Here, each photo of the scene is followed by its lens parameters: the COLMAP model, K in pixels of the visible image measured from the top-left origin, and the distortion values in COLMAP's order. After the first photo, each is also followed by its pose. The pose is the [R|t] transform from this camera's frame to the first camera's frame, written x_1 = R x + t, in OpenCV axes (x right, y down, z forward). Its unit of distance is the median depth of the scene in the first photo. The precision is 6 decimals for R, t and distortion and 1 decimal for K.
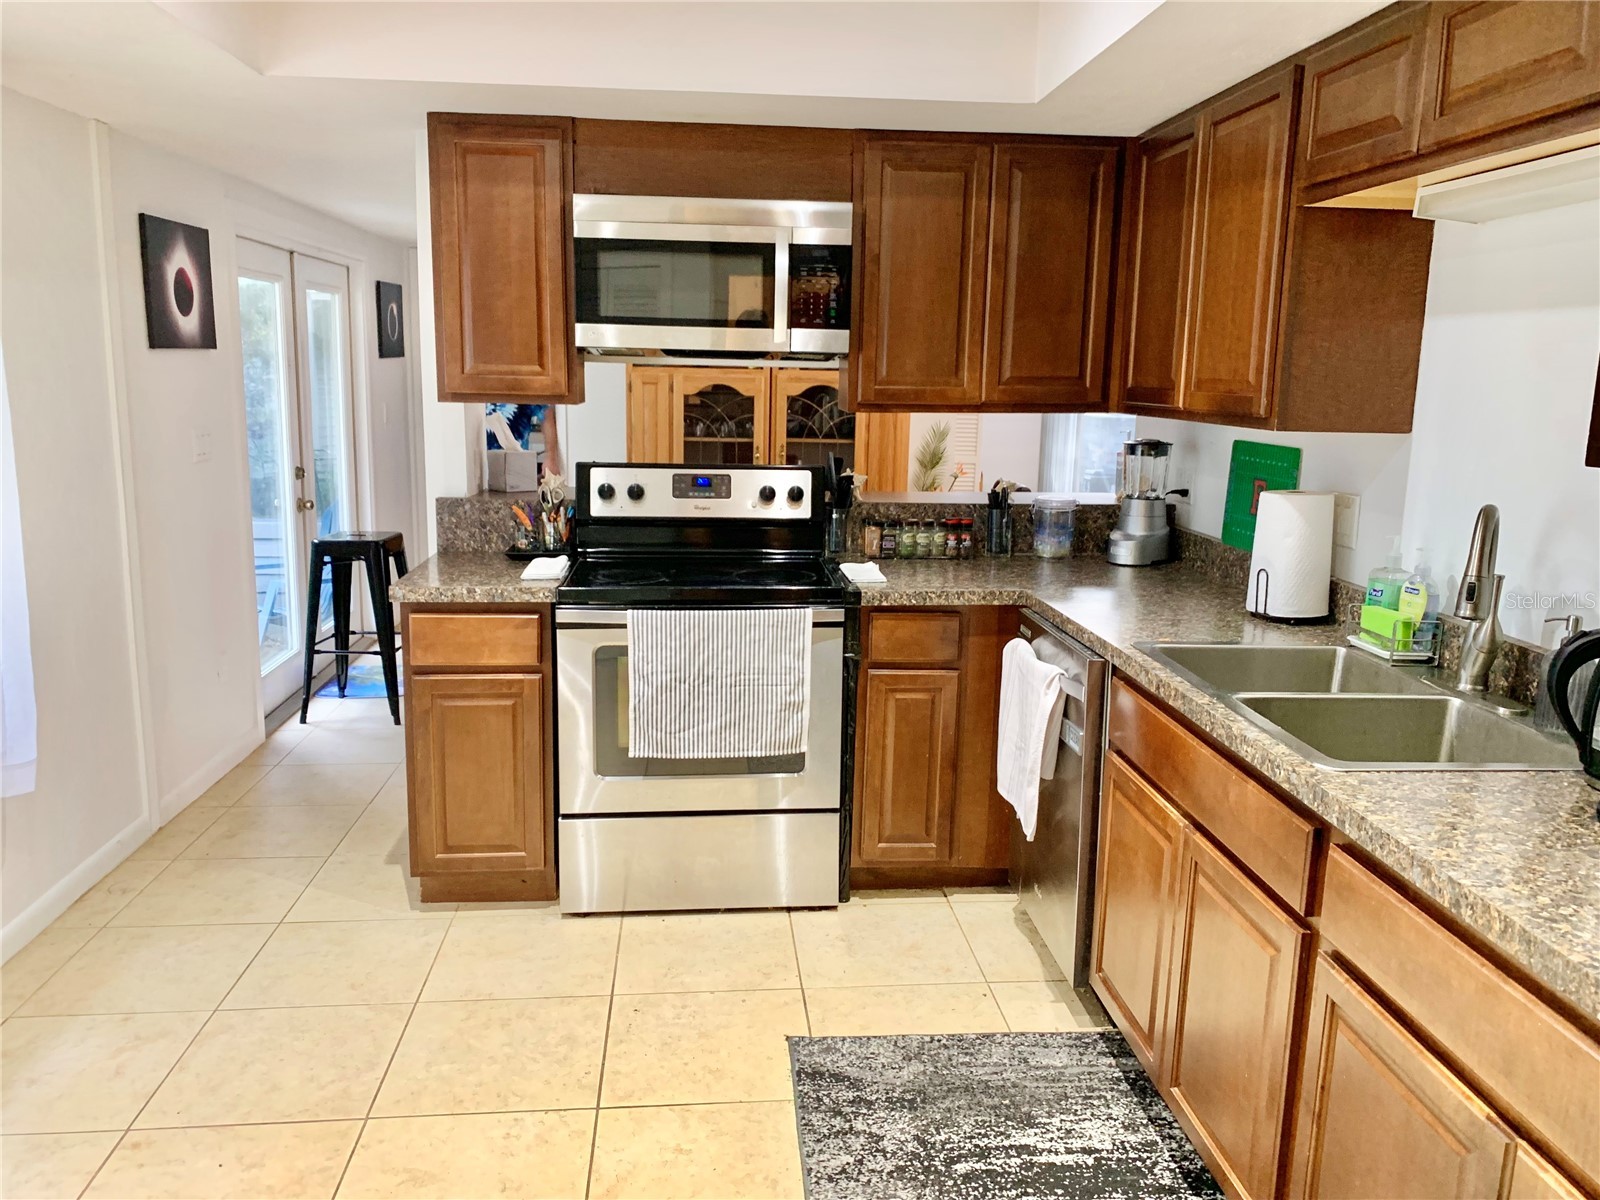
lens RADIAL K [[1271.6, 0, 800.0], [0, 1271.6, 600.0], [0, 0, 1]] dist [0.173687, -0.226143]
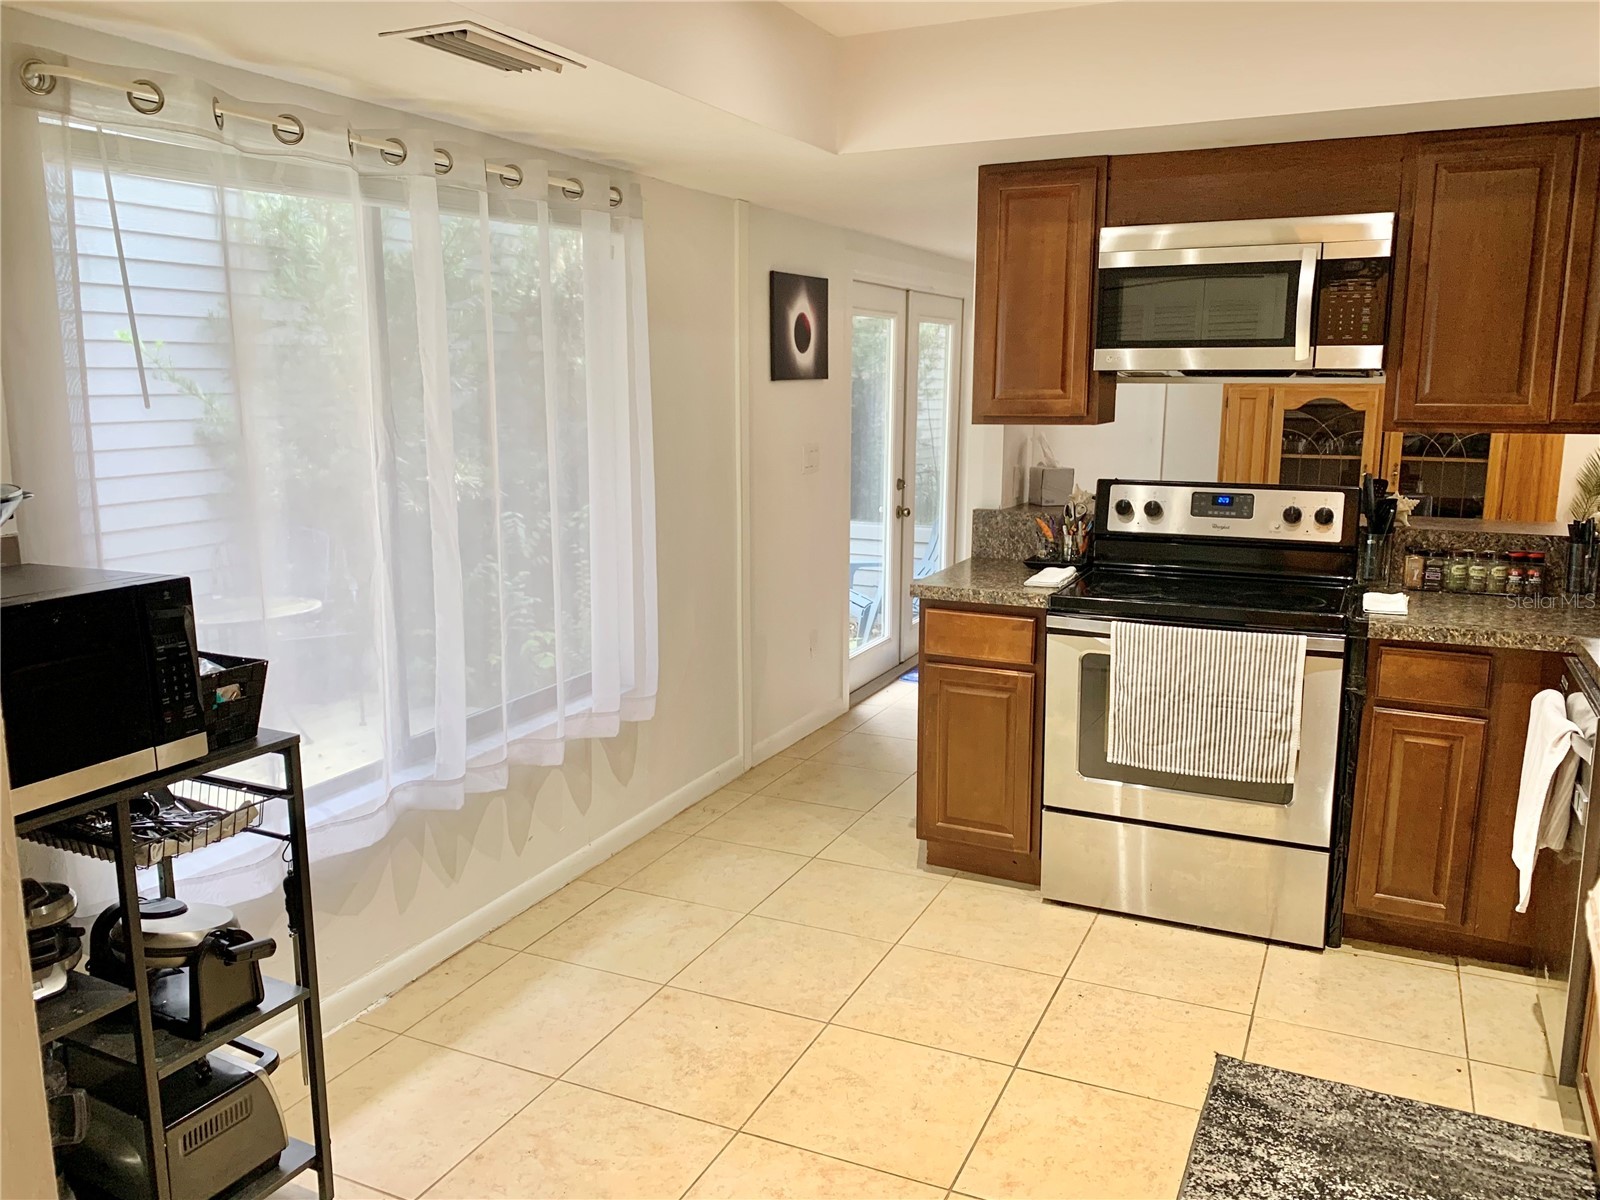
lens RADIAL K [[1263.4, 0, 802.0], [0, 1263.4, 617.7], [0, 0, 1]] dist [0.067369, 0.001228]
pose [[0.874396, 0.080682, -0.478458, 0.133202], [-0.078115, 0.996623, 0.025302, -0.001586], [0.478884, 0.015251, 0.877746, -0.032000]]
